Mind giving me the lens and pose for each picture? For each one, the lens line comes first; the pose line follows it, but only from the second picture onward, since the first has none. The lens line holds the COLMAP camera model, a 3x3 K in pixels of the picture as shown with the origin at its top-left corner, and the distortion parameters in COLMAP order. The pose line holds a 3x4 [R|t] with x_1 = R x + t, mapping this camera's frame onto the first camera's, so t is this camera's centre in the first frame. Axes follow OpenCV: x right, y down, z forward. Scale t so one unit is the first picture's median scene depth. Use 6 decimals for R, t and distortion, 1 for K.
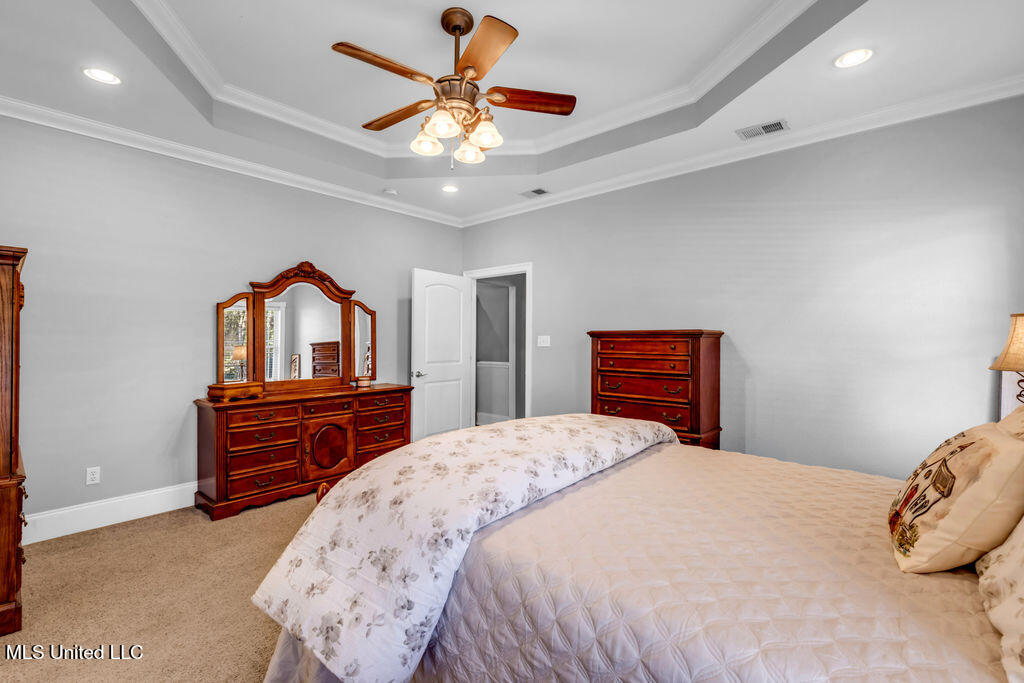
lens RADIAL K [[460.0, 0, 519.5], [0, 460.0, 341.9], [0, 0, 1]] dist [0.002830, -0.000505]
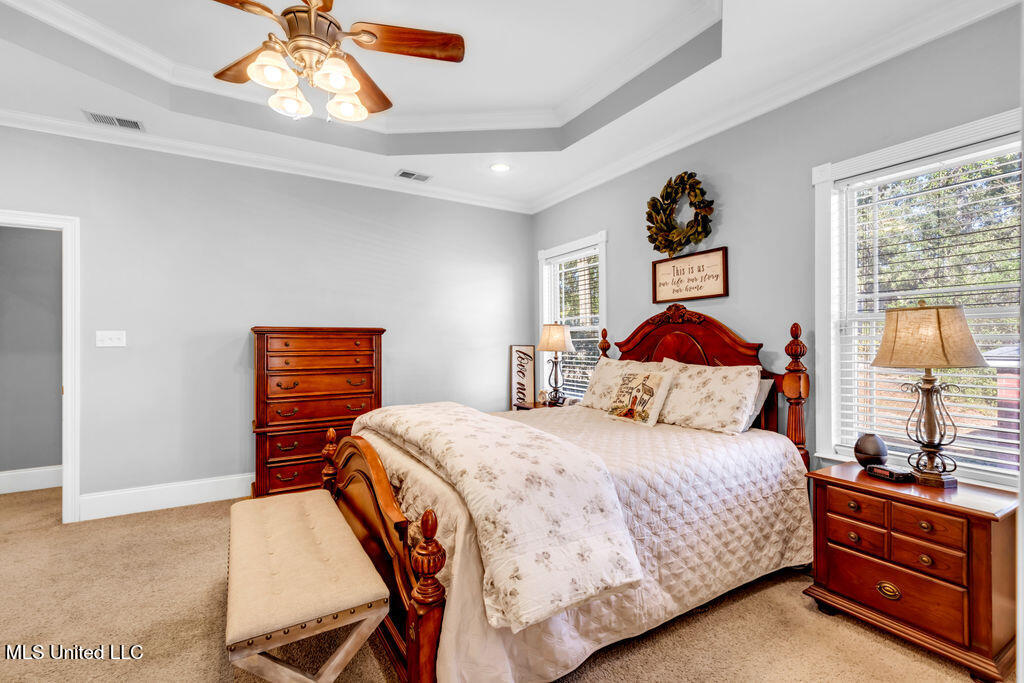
lens RADIAL K [[460.0, 0, 519.5], [0, 460.0, 341.9], [0, 0, 1]] dist [0.002830, -0.000505]
pose [[0.305682, -0.011886, 0.952060, -0.595122], [0.004319, 0.999929, 0.011097, -0.002259], [-0.952124, 0.000720, 0.305711, 0.301736]]
